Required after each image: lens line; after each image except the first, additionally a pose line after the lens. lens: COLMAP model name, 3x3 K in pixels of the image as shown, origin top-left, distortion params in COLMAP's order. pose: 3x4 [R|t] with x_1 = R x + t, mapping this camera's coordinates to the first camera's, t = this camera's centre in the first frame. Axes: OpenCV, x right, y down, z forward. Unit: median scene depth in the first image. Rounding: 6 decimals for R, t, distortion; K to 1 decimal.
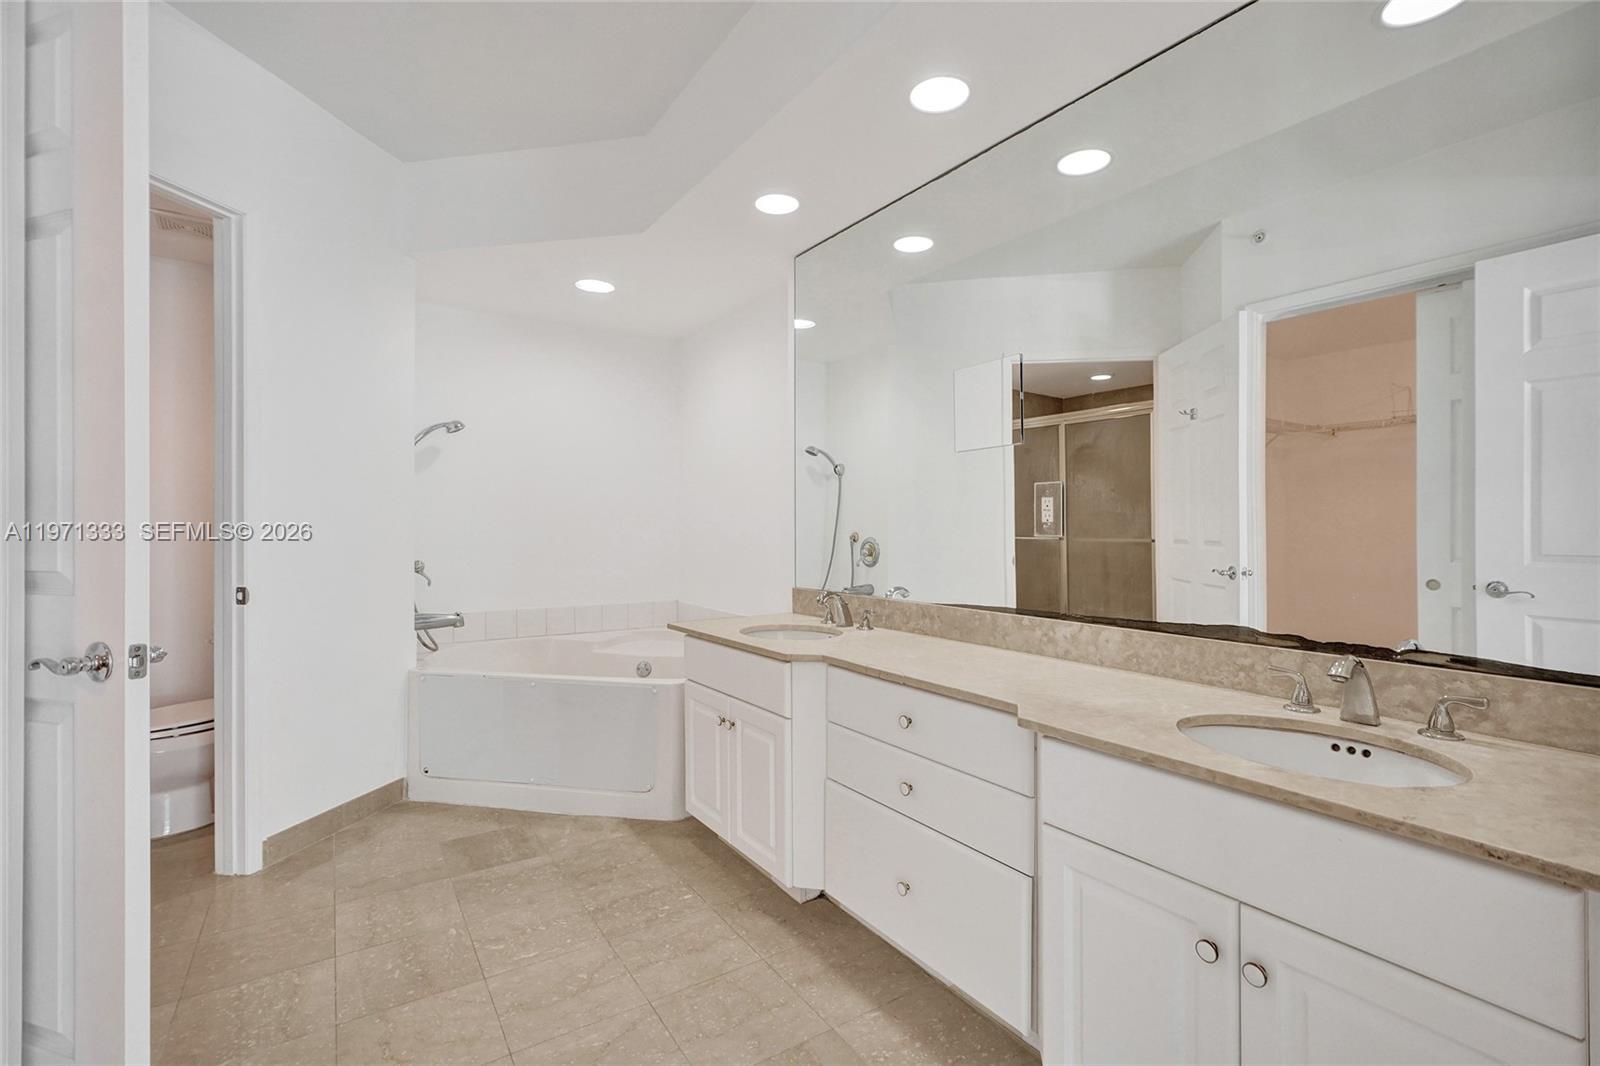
lens RADIAL K [[720.4, 0, 799.1], [0, 720.4, 530.3], [0, 0, 1]] dist [-0.005317, 0.002206]
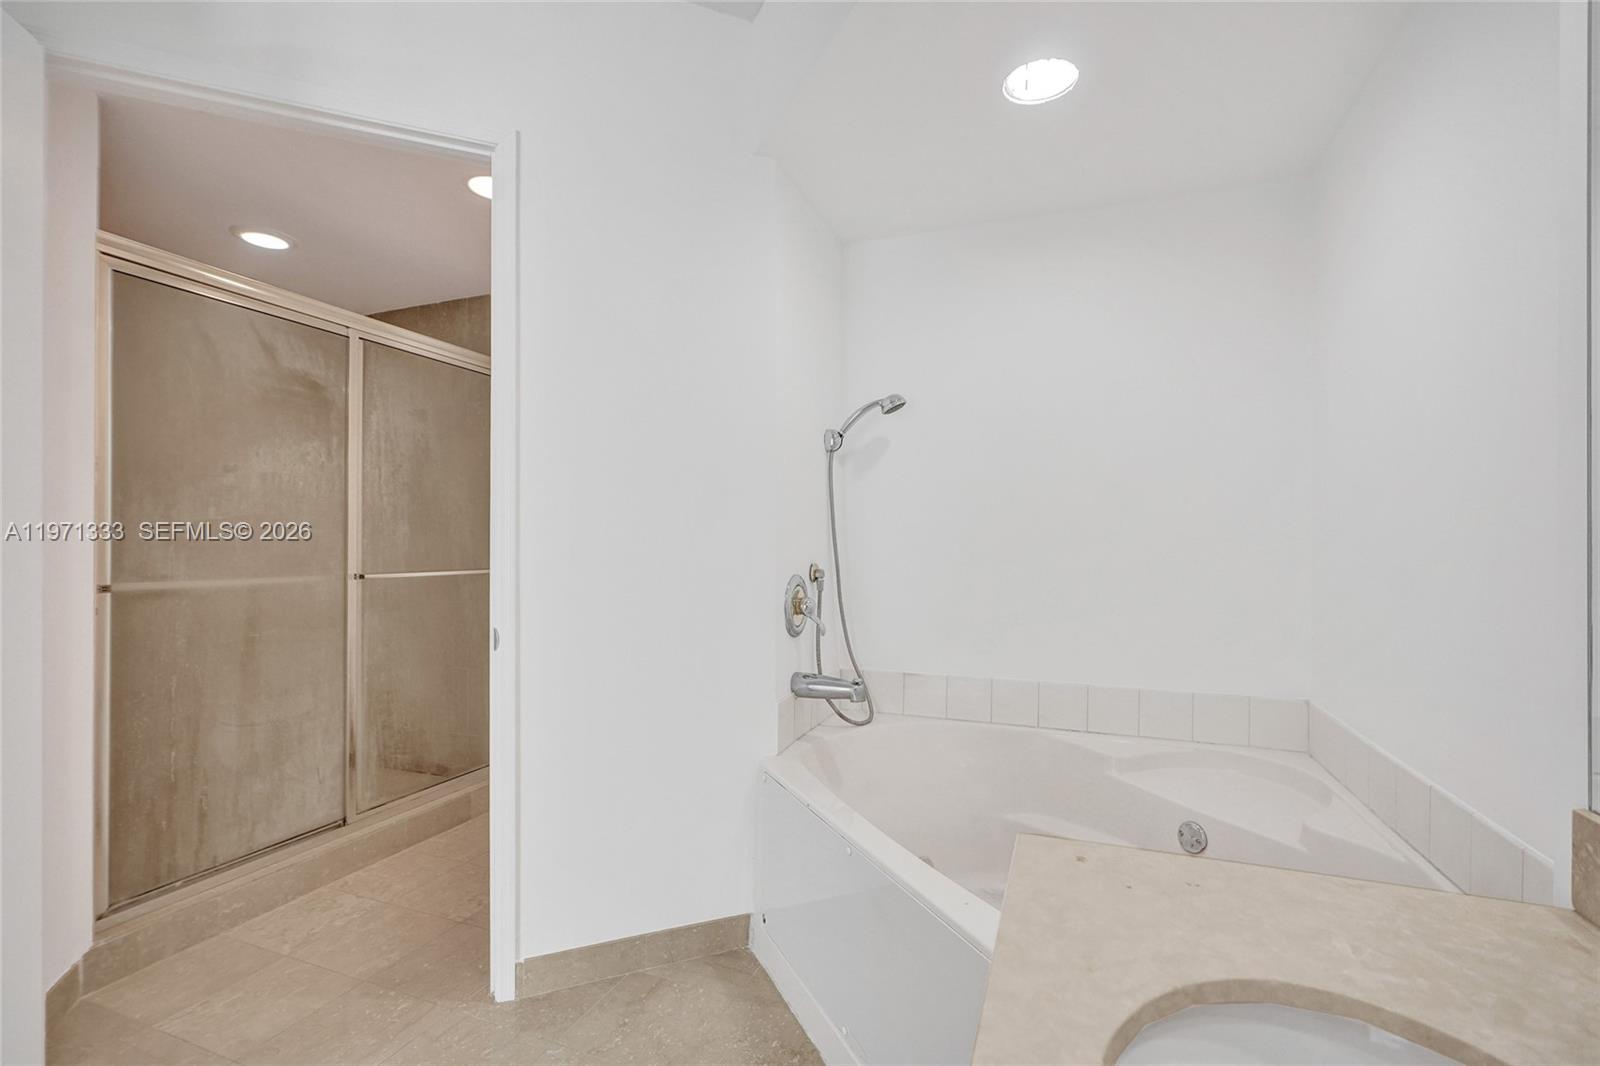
lens RADIAL K [[720.4, 0, 799.7], [0, 720.4, 539.0], [0, 0, 1]] dist [-0.005317, 0.002206]
pose [[0.570593, -0.010346, -0.821168, 0.046648], [0.000122, 0.999922, -0.012513, -0.006632], [0.821233, 0.007040, 0.570550, 0.645785]]
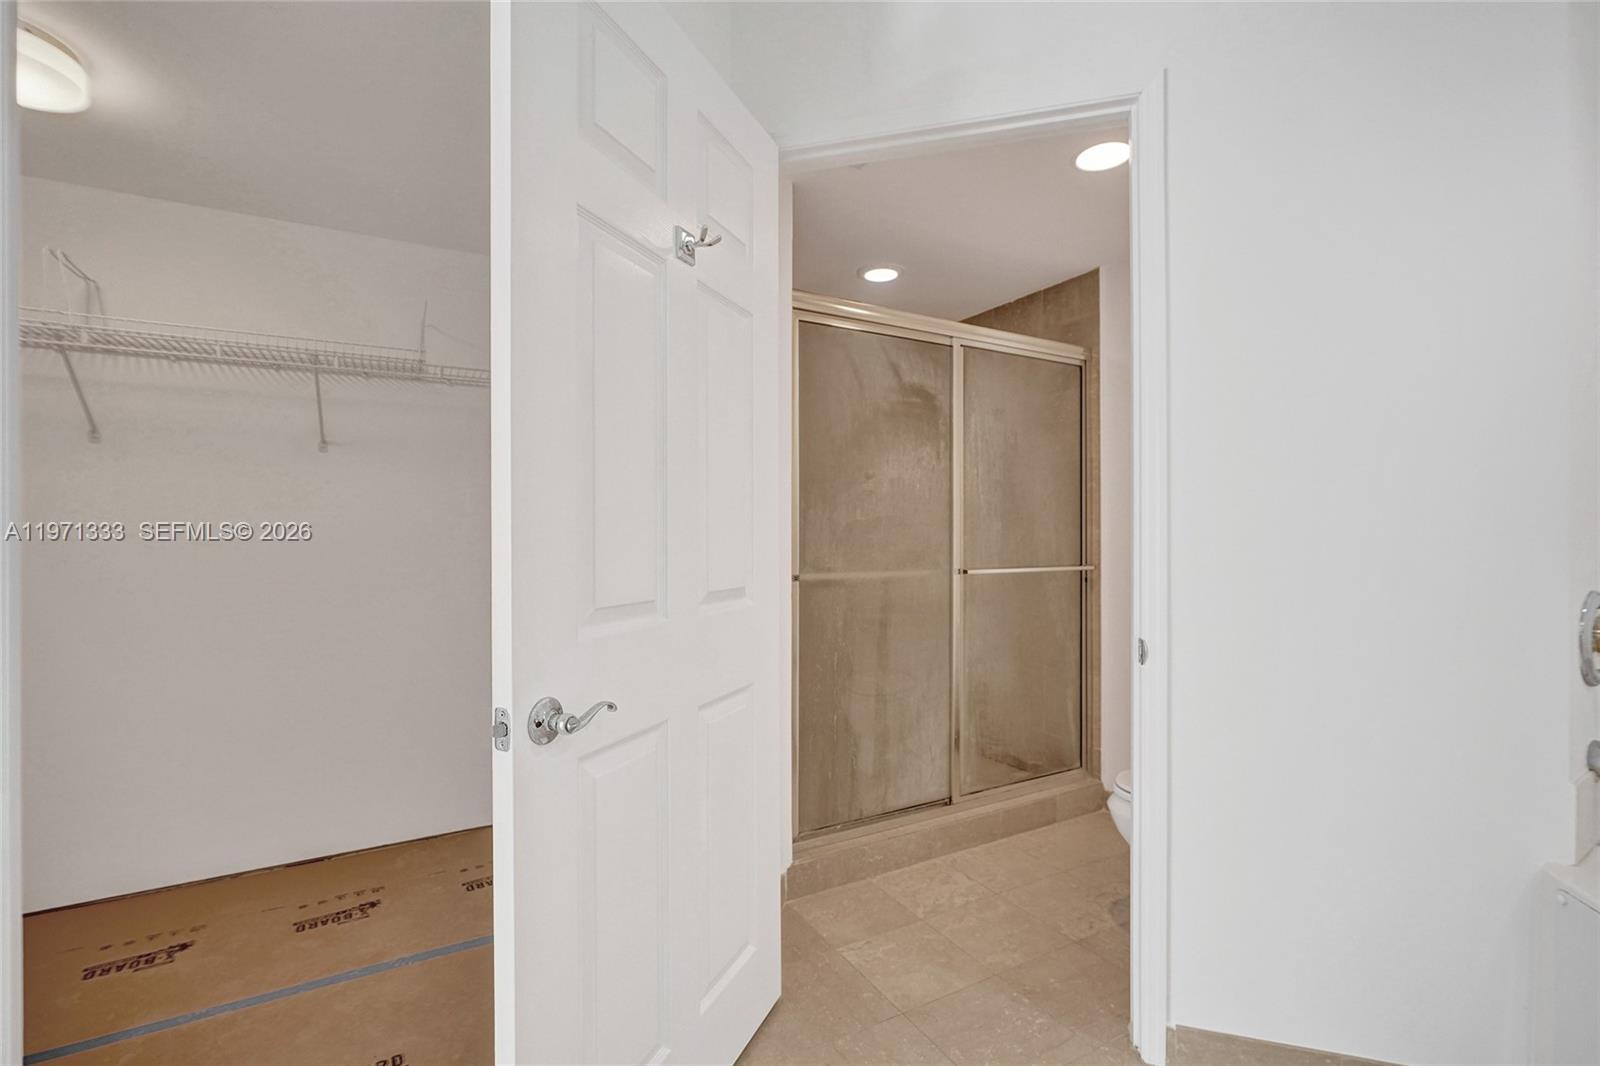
lens RADIAL K [[720.4, 0, 784.1], [0, 720.4, 529.4], [0, 0, 1]] dist [-0.005317, 0.002206]
pose [[-0.100539, -0.012871, -0.994850, -0.035039], [-0.000936, 0.999917, -0.012842, -0.013938], [0.994933, -0.000360, -0.100542, 0.570785]]
